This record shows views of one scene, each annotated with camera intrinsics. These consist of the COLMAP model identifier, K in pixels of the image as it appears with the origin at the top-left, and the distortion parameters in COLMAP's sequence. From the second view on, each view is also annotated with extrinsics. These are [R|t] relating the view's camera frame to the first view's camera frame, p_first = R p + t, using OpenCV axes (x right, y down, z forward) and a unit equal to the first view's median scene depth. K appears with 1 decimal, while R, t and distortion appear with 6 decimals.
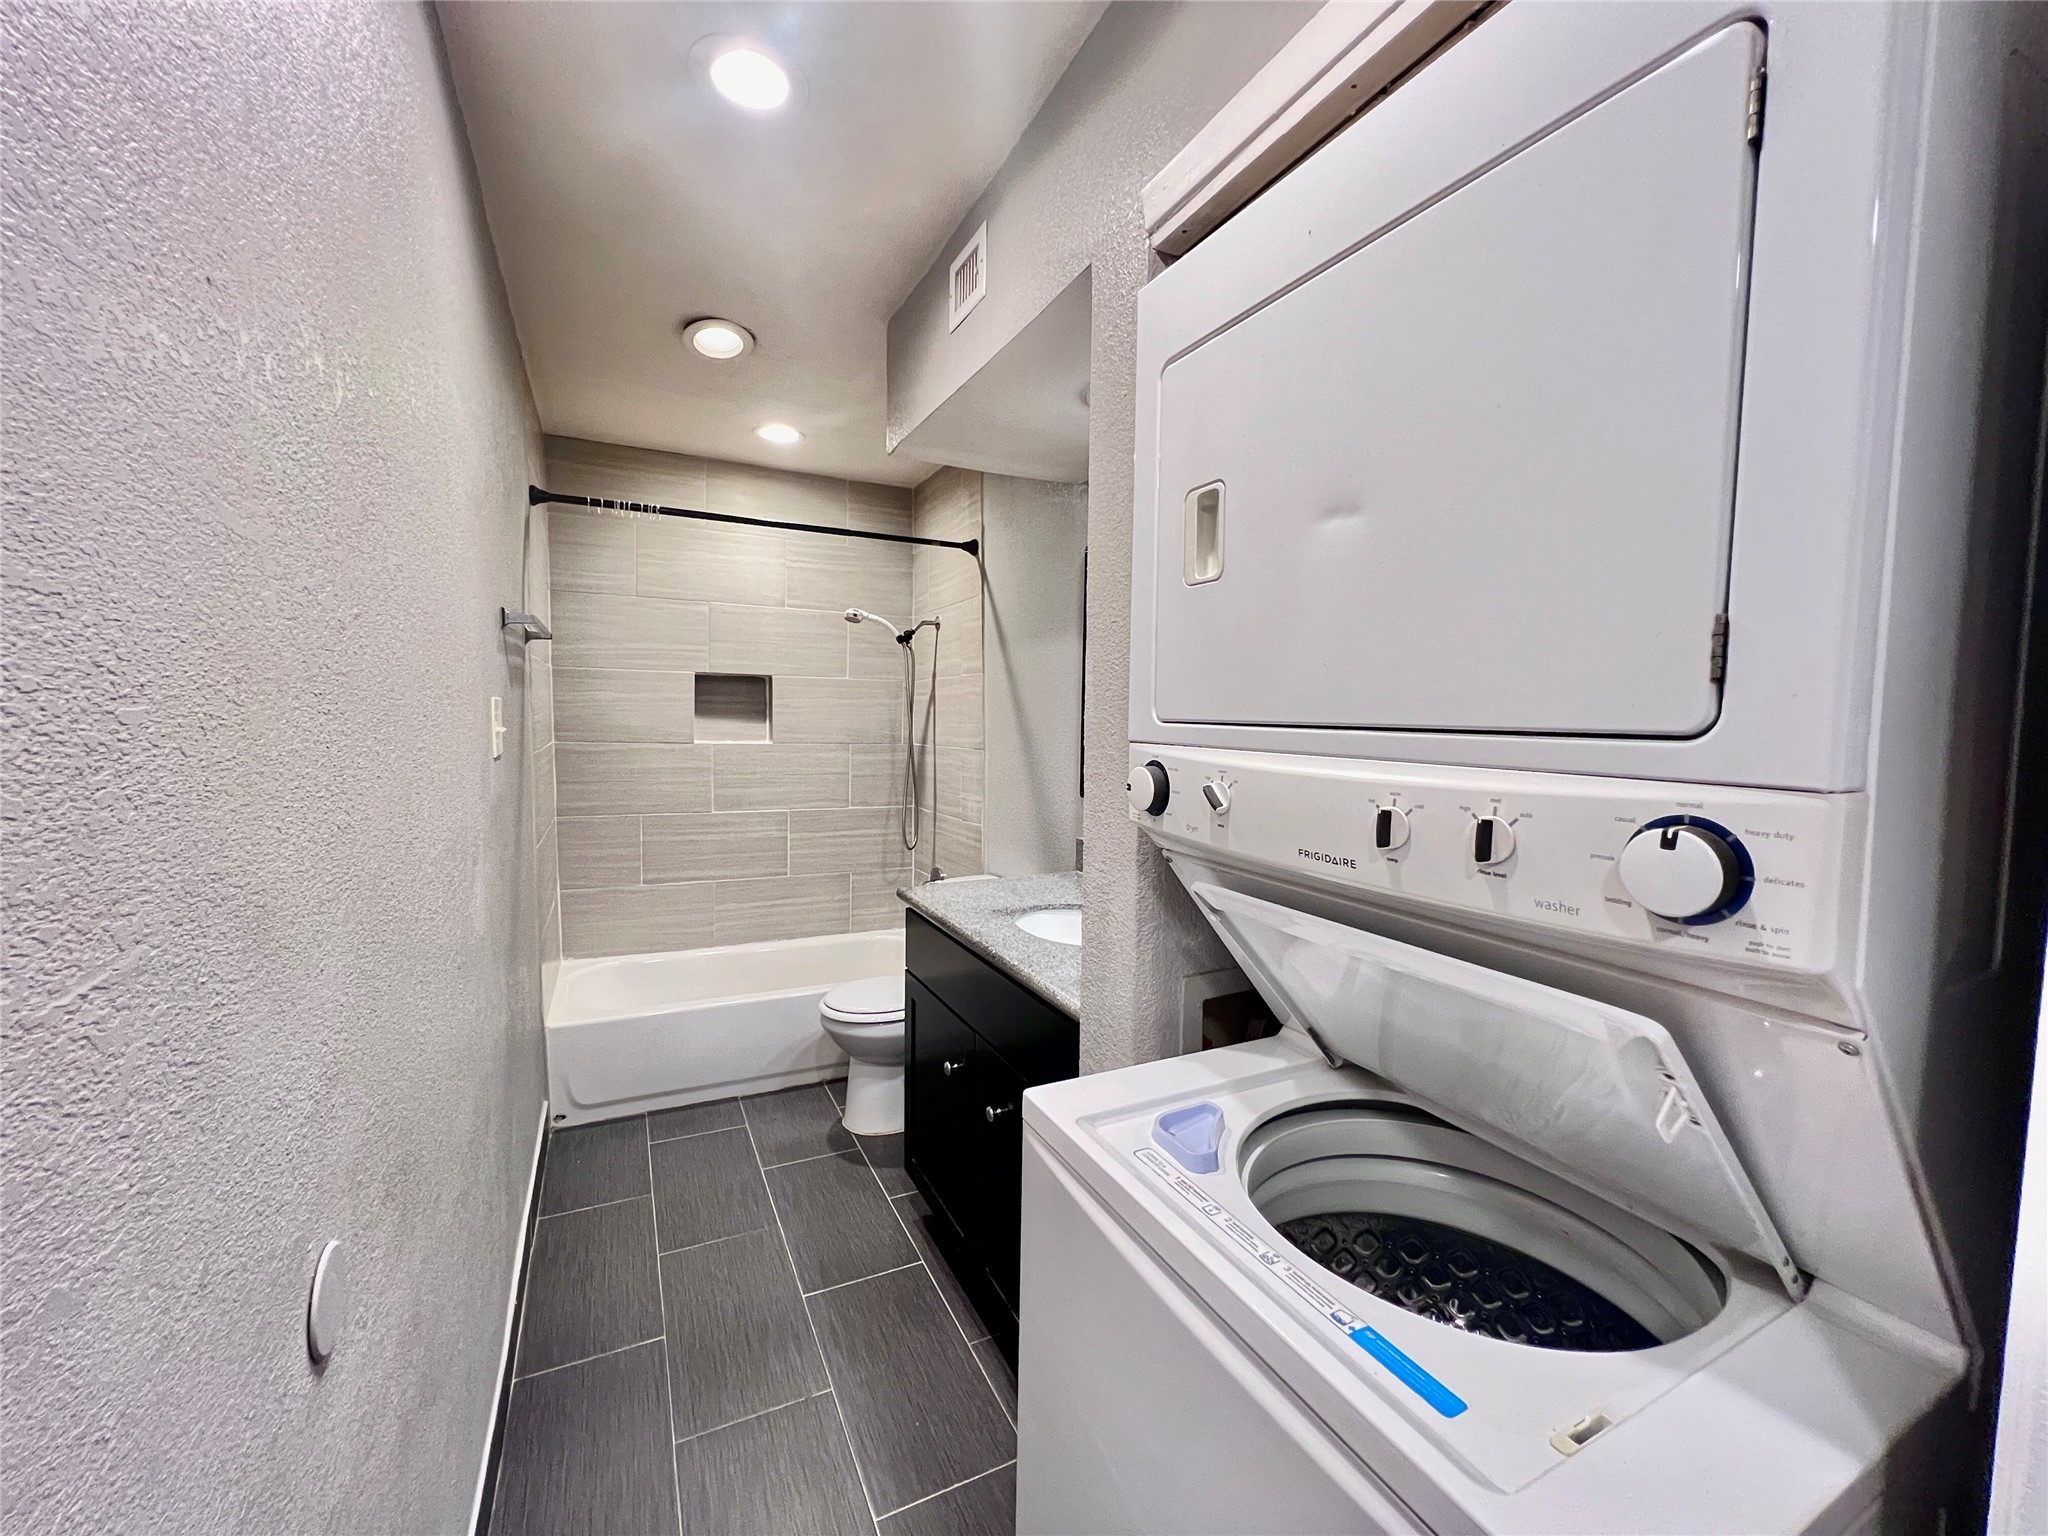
lens RADIAL K [[817.1, 0, 1024.0], [0, 817.1, 768.0], [0, 0, 1]] dist [-0.001788, -0.000220]
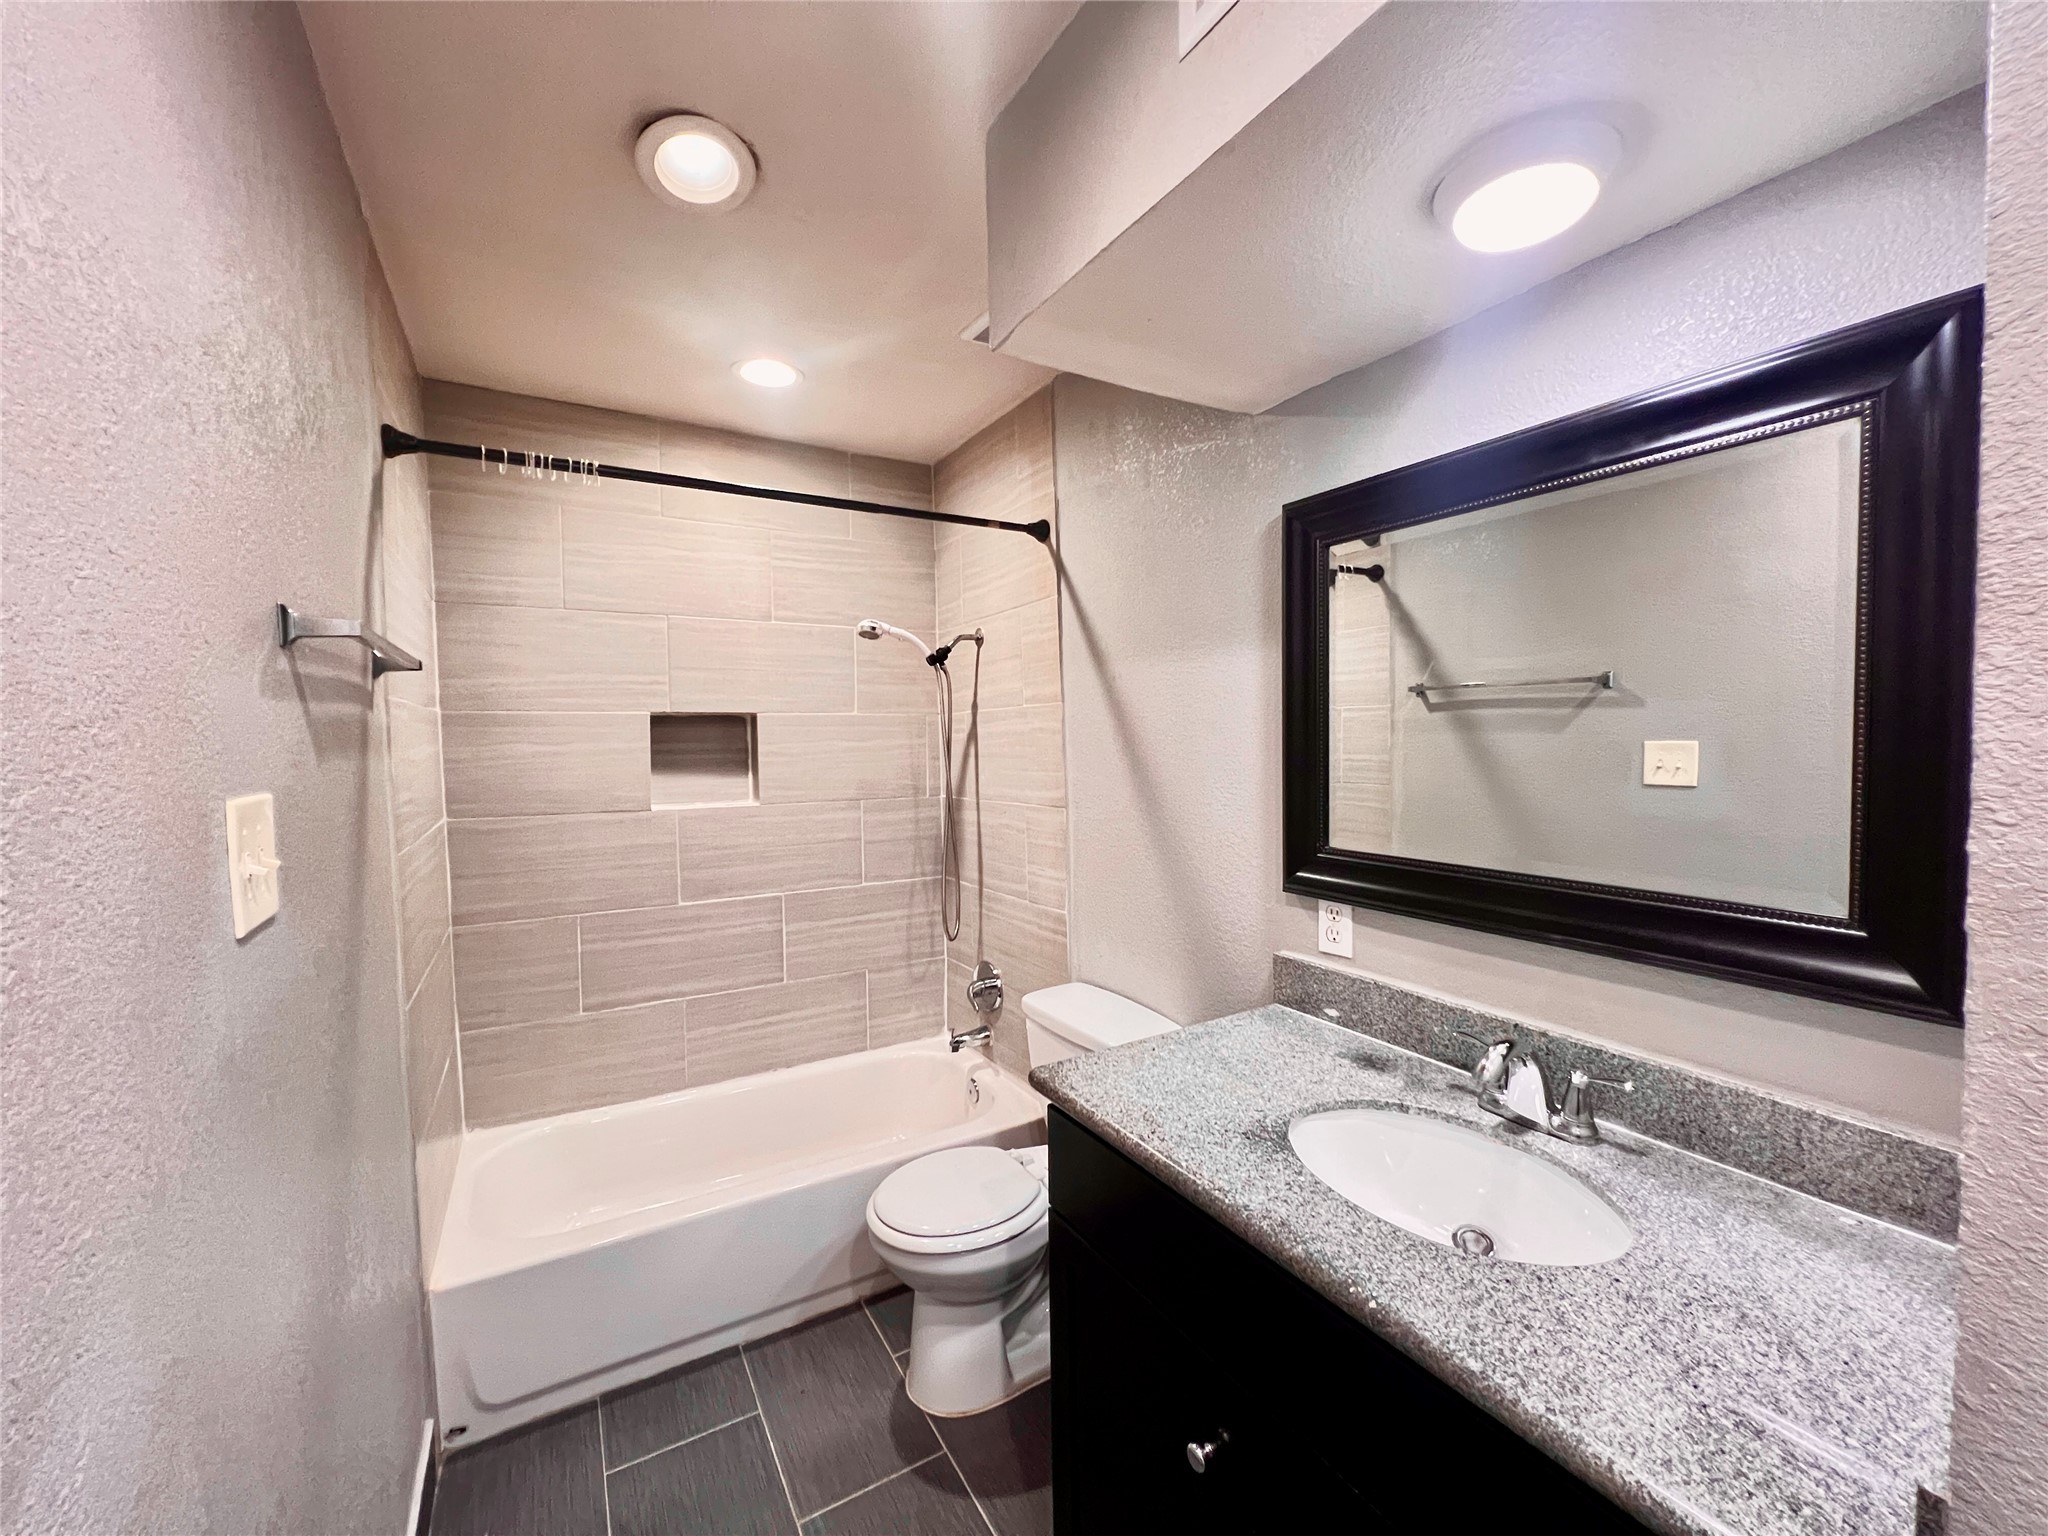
lens RADIAL K [[819.1, 0, 1024.0], [0, 819.1, 768.0], [0, 0, 1]] dist [0.001406, 0.000313]
pose [[0.997114, -0.035481, 0.067113, -0.125755], [0.037262, 0.998981, -0.025464, -0.038091], [-0.066141, 0.027891, 0.997420, 0.260951]]
